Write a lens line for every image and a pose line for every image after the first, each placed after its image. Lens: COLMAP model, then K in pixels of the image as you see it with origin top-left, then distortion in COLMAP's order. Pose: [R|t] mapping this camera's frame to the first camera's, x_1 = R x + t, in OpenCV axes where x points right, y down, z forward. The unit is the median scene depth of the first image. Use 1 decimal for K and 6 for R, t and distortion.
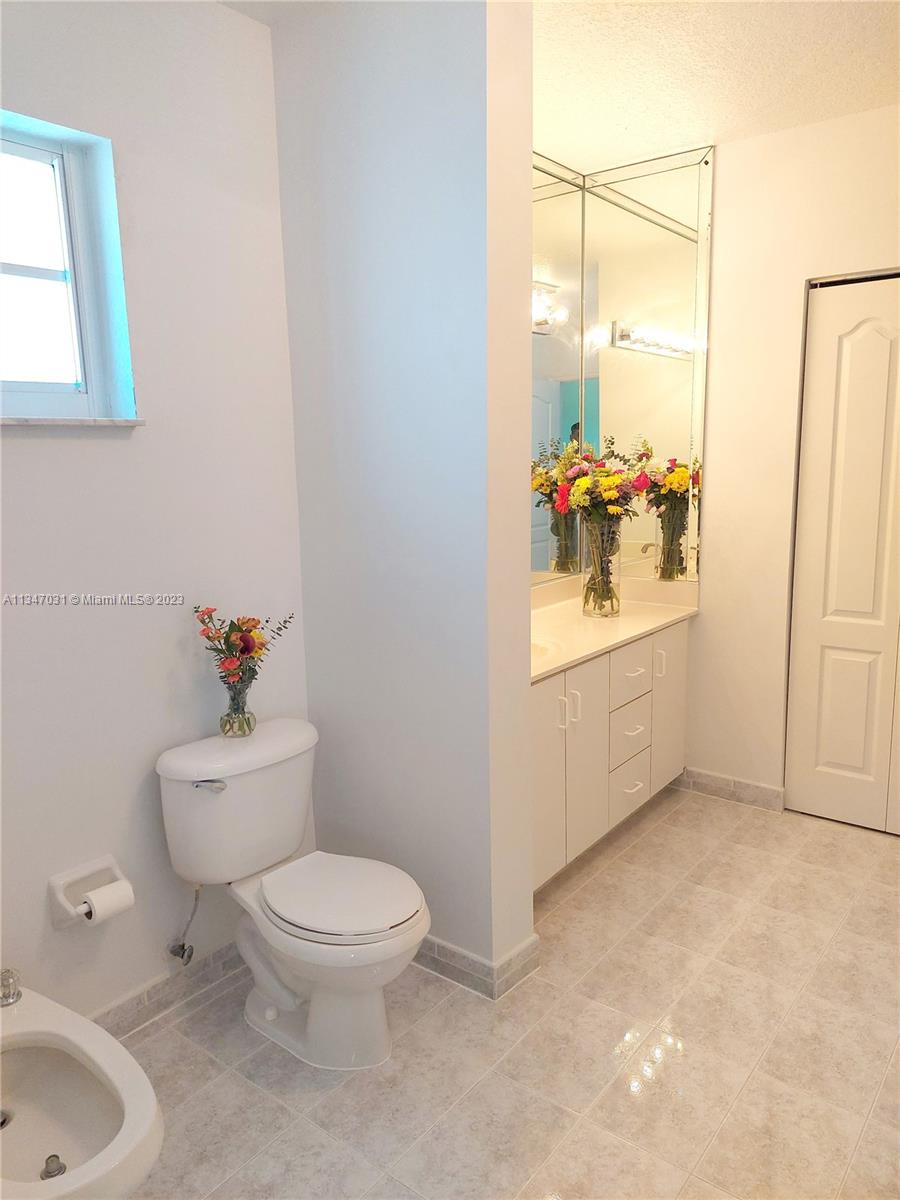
lens RADIAL K [[876.4, 0, 448.8], [0, 876.4, 594.9], [0, 0, 1]] dist [0.091630, -0.130629]
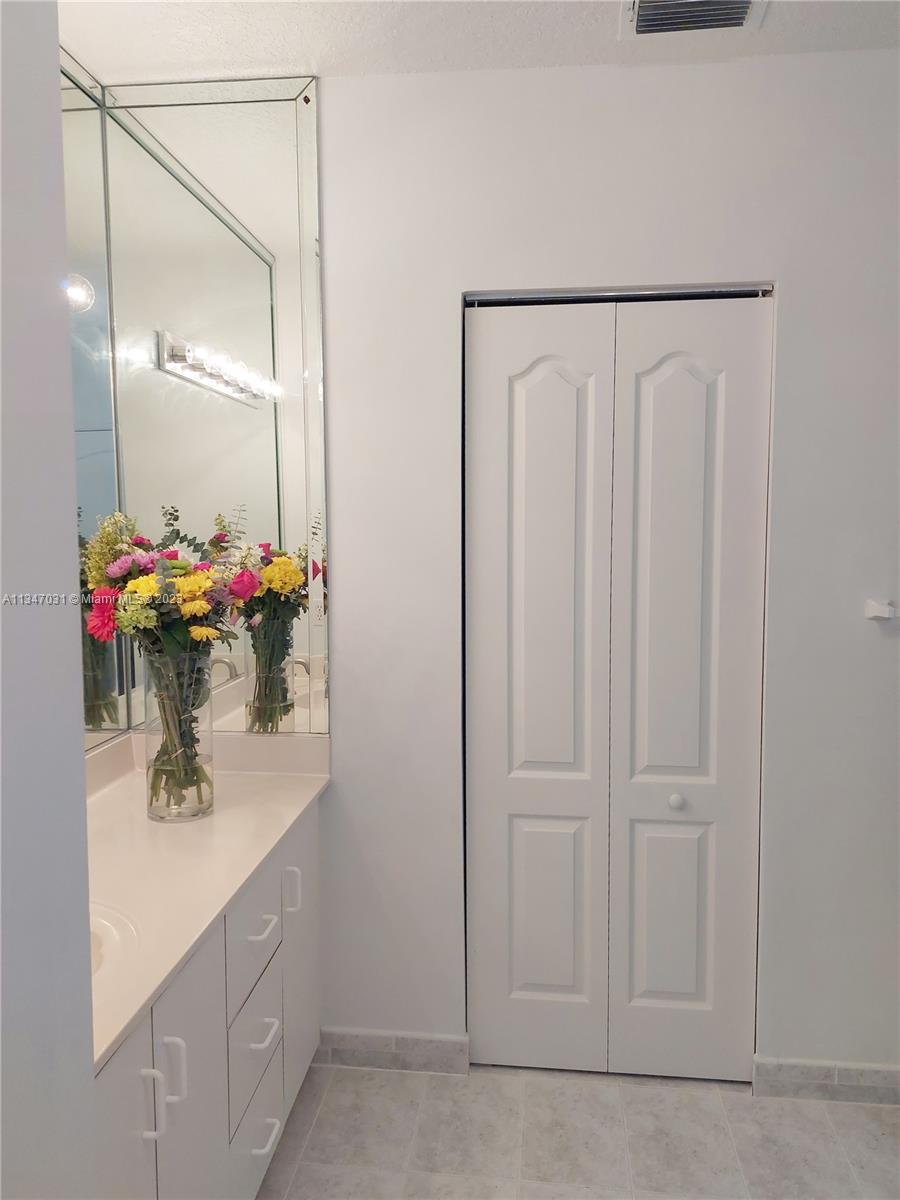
lens RADIAL K [[876.4, 0, 448.8], [0, 876.4, 594.9], [0, 0, 1]] dist [0.091630, -0.130629]
pose [[0.847196, -0.027831, 0.530551, 0.018827], [0.071307, 0.995548, -0.061642, -0.072544], [-0.526473, 0.090055, 0.845409, 0.413750]]
